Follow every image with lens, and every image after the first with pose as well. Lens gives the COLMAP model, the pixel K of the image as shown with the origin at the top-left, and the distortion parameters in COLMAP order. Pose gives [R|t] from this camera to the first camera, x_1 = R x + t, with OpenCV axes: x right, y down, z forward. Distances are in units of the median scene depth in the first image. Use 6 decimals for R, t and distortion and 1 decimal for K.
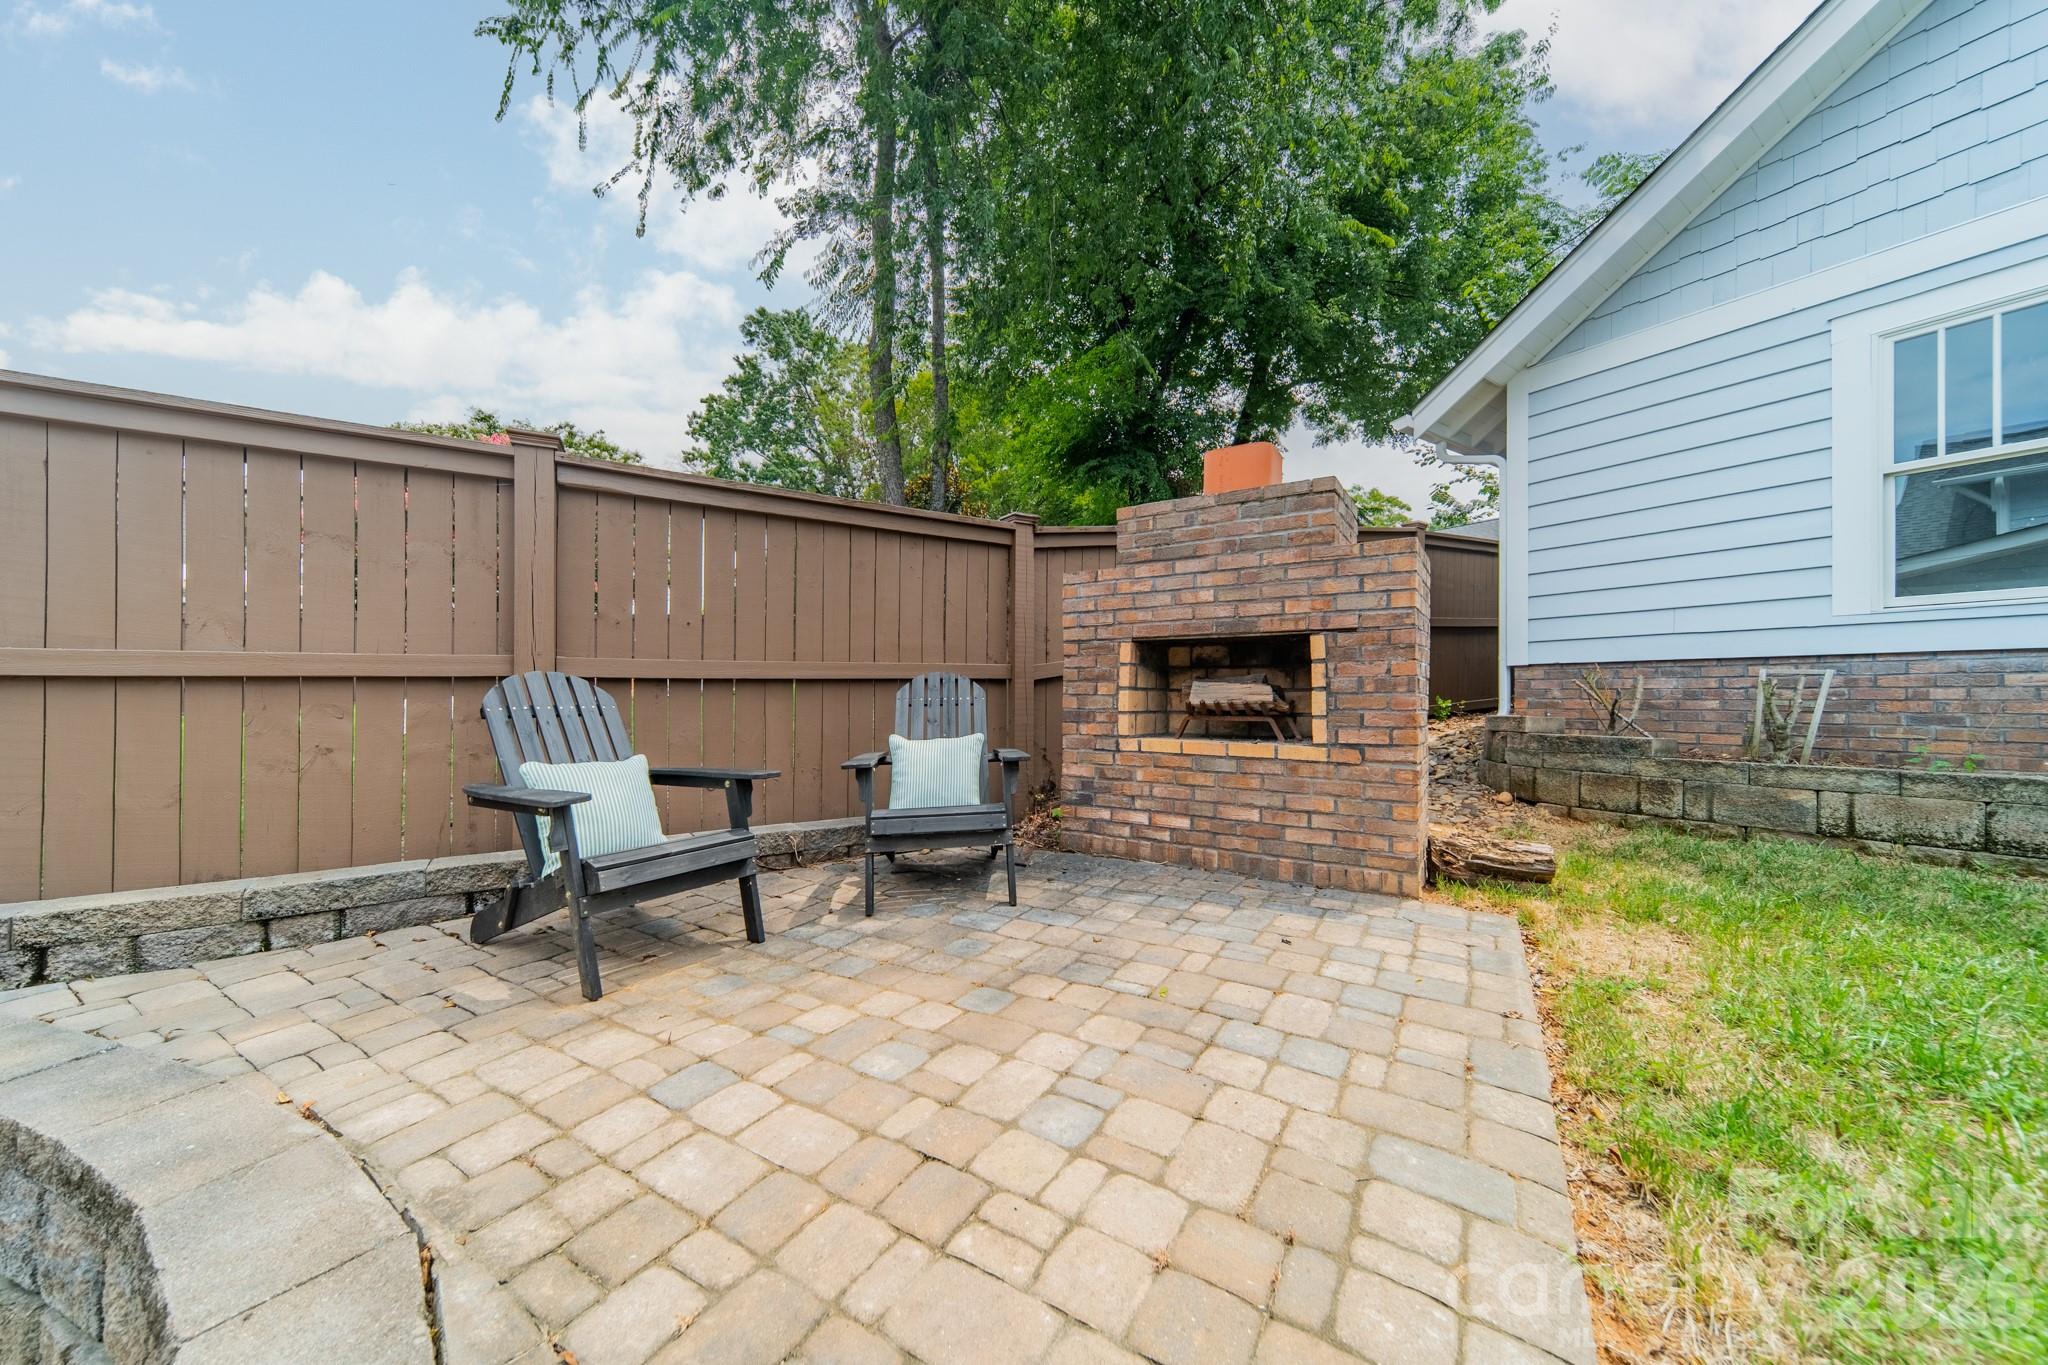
lens RADIAL K [[728.9, 0, 1029.1], [0, 728.9, 692.4], [0, 0, 1]] dist [0.007803, -0.000047]
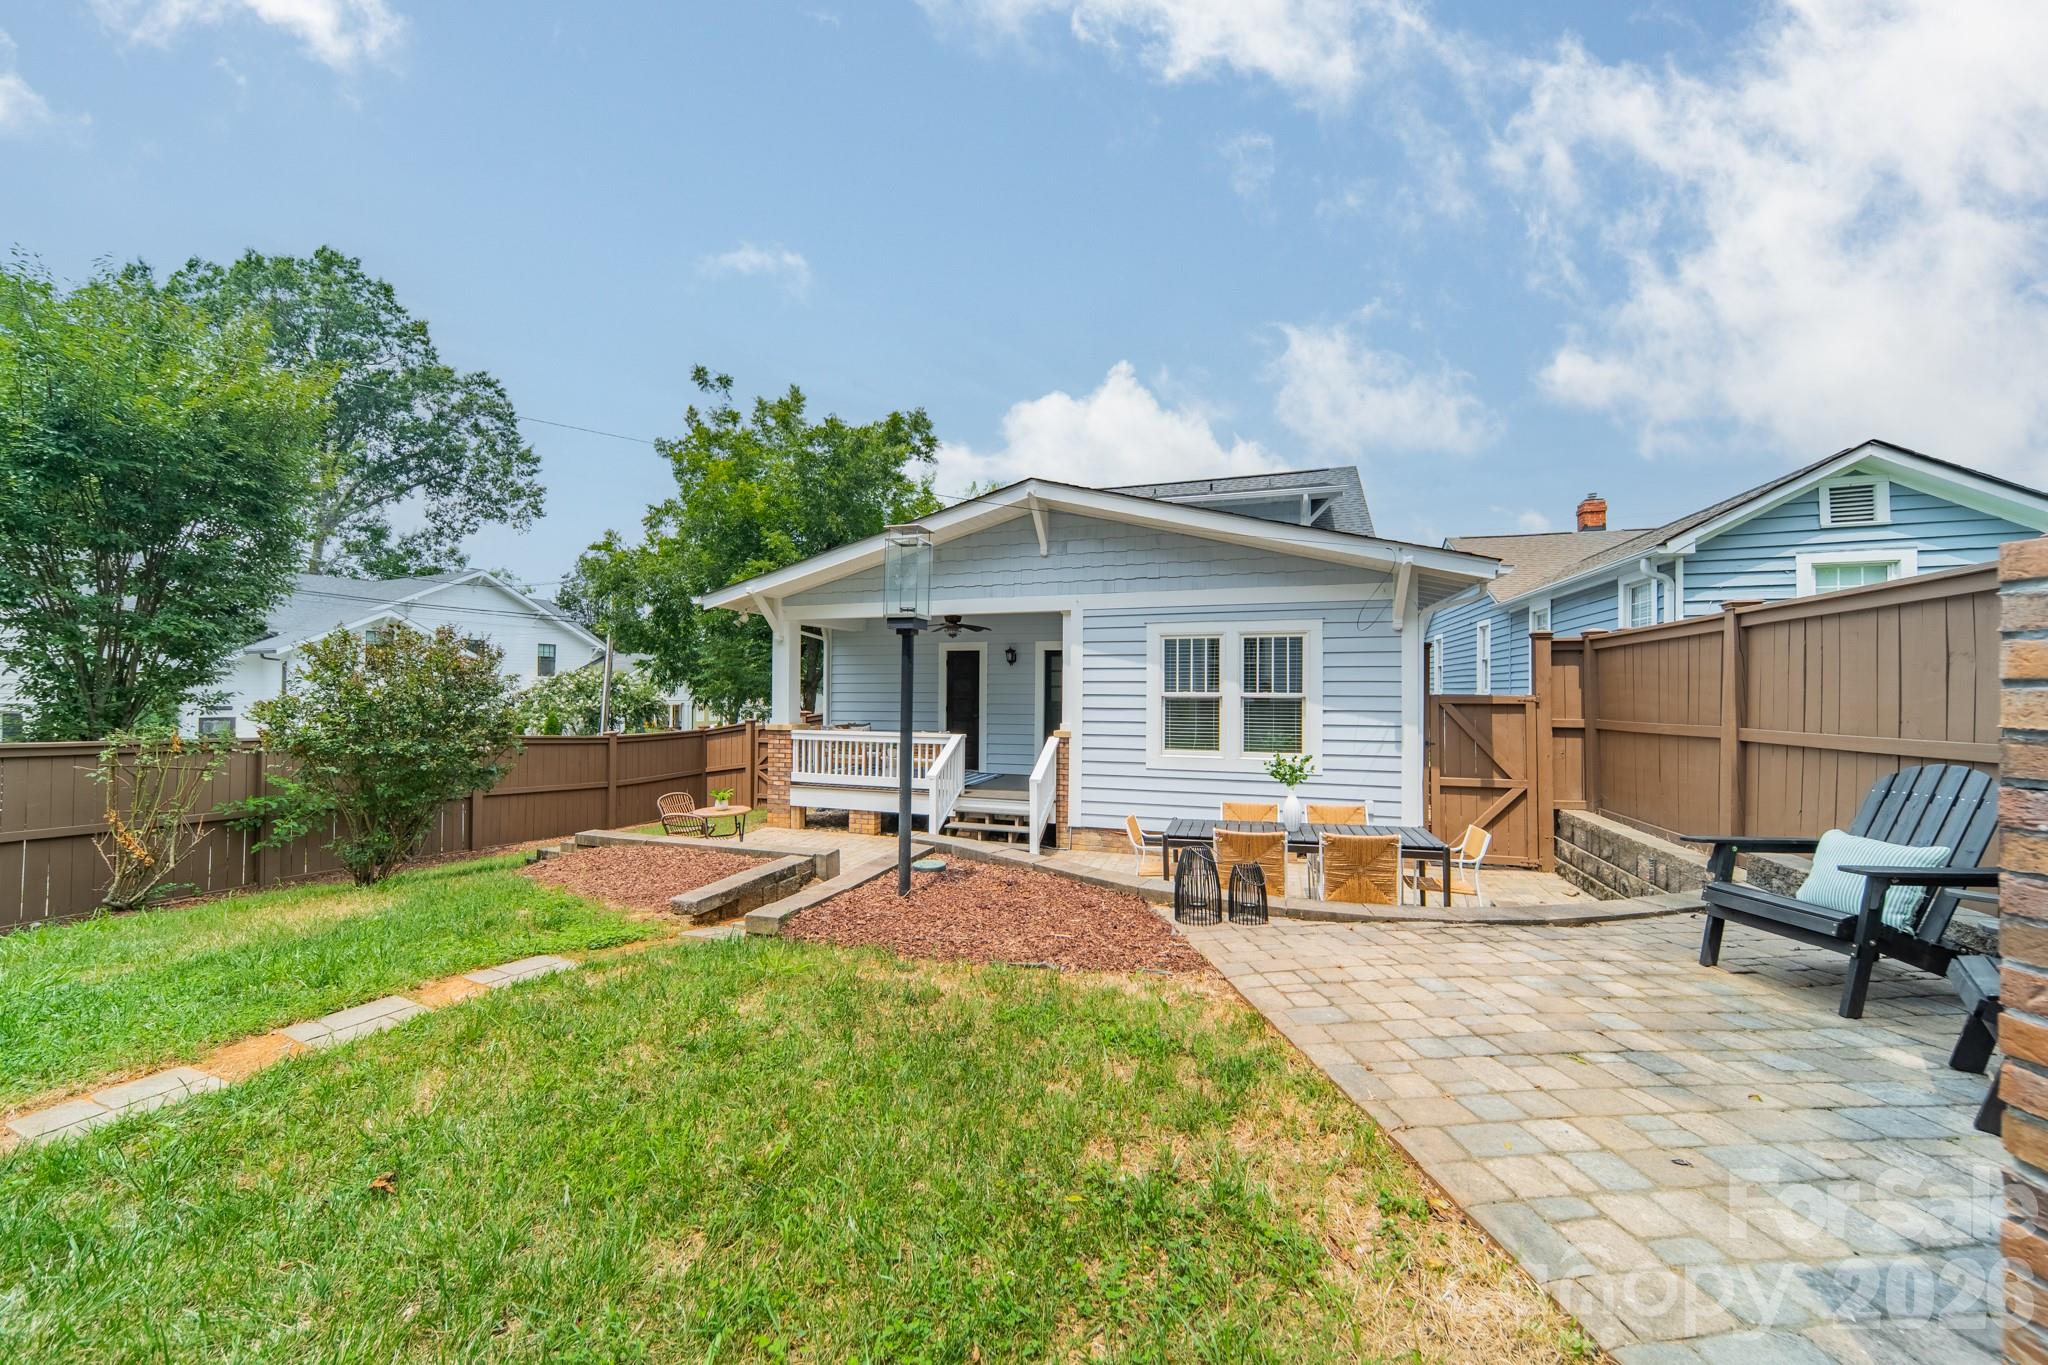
lens RADIAL K [[728.9, 0, 1024.1], [0, 728.9, 687.6], [0, 0, 1]] dist [0.007803, -0.000047]
pose [[-0.797605, -0.002509, -0.603175, 0.649383], [0.000008, 0.999991, -0.004170, -0.079243], [0.603181, -0.003331, -0.797598, 0.557534]]
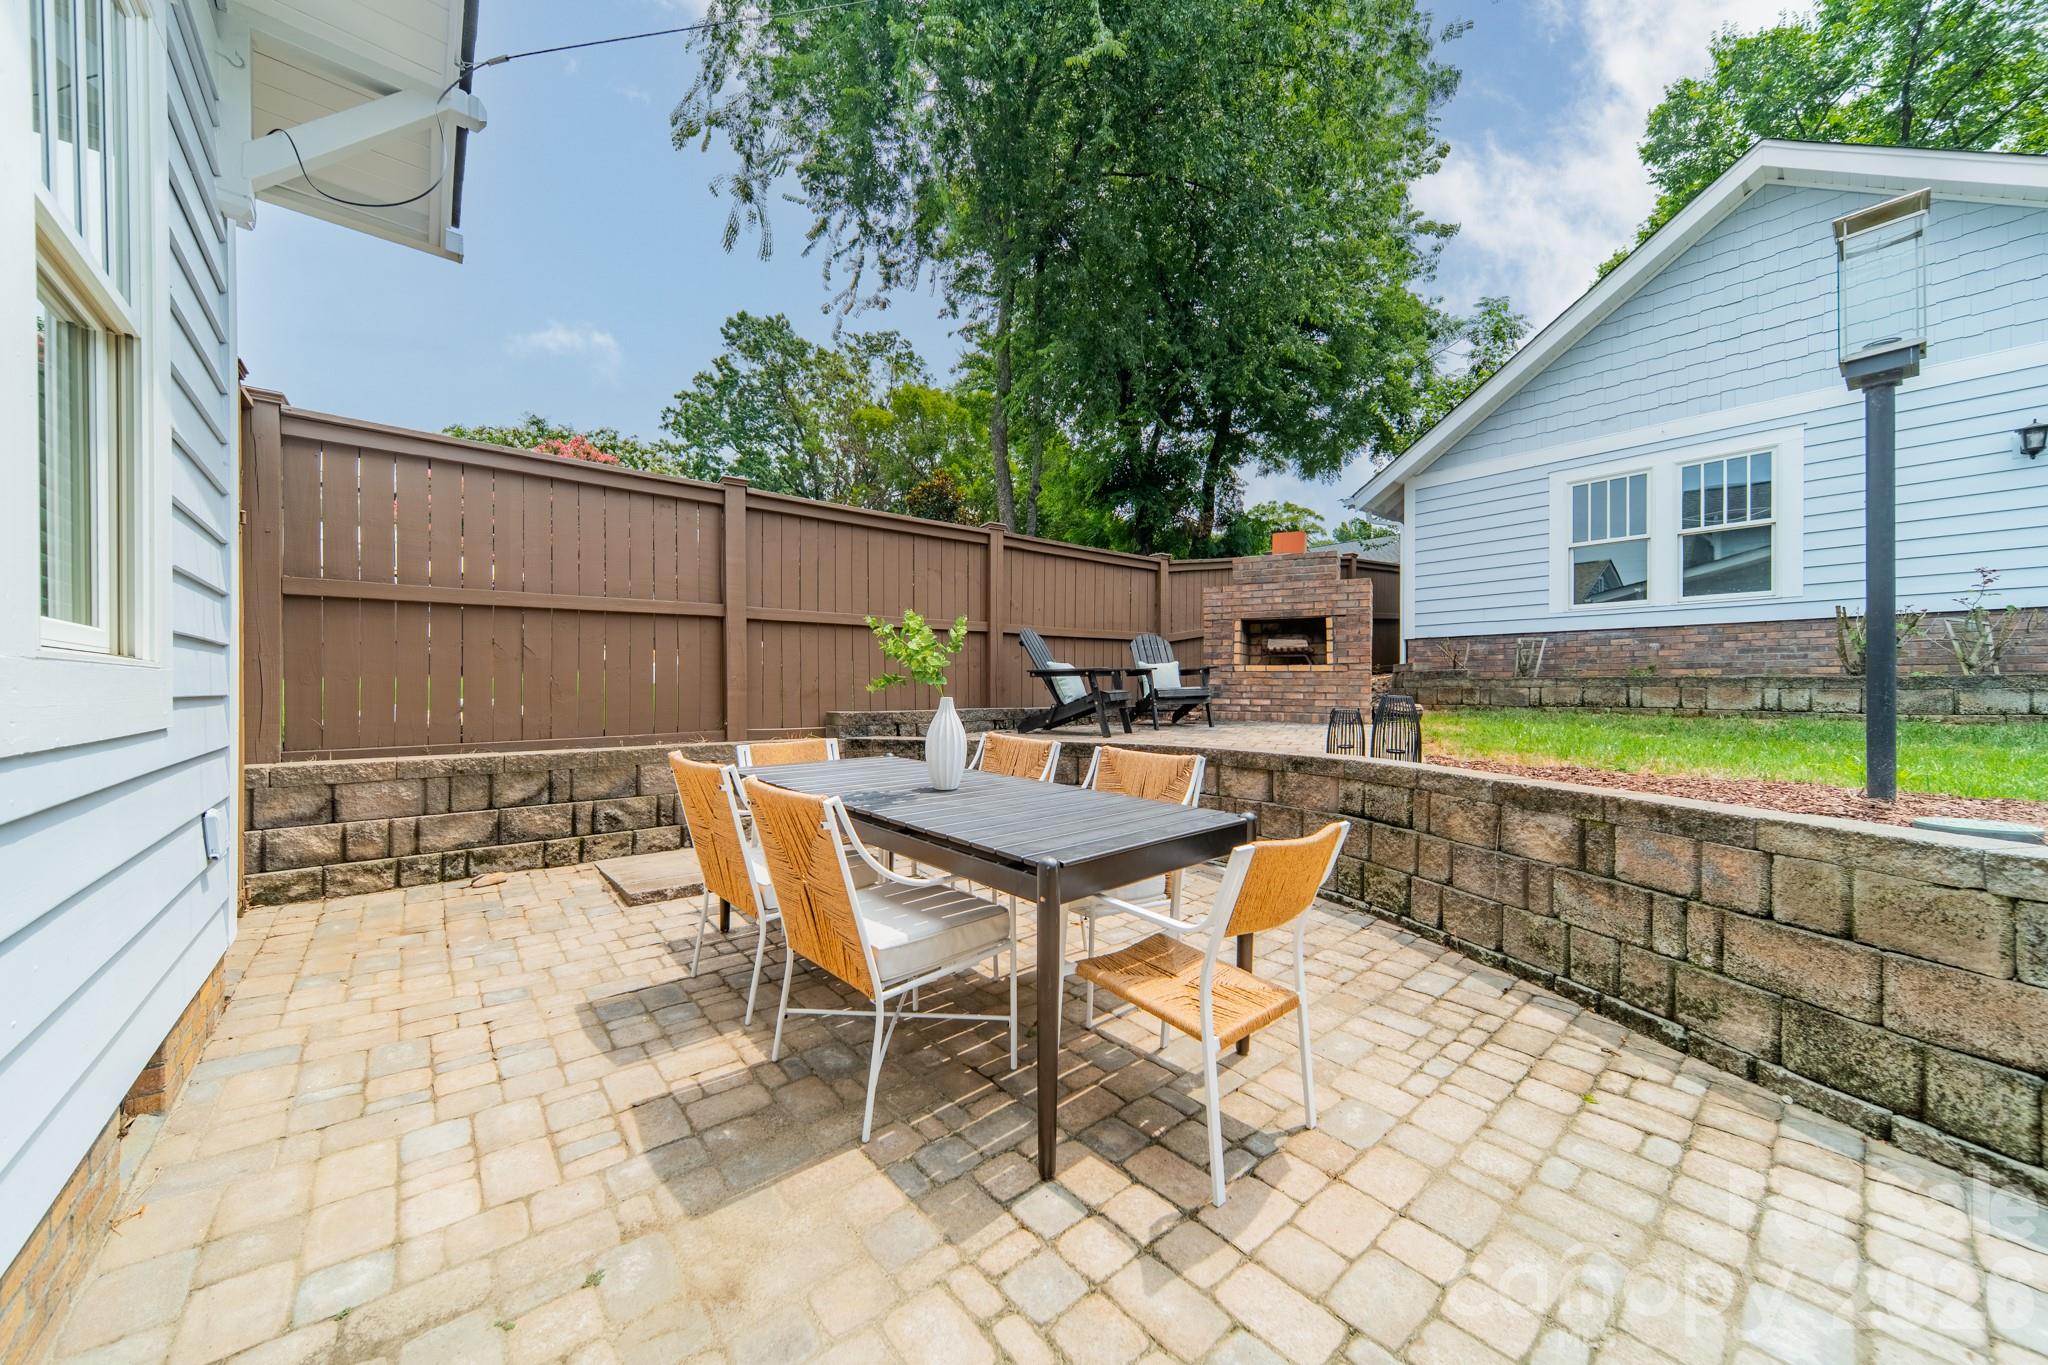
lens RADIAL K [[728.9, 0, 1023.3], [0, 728.9, 684.9], [0, 0, 1]] dist [0.007803, -0.000047]
pose [[0.994733, 0.003763, 0.102432, -0.693486], [-0.003878, 0.999992, 0.000916, 0.116973], [-0.102428, -0.001309, 0.994740, -1.040340]]
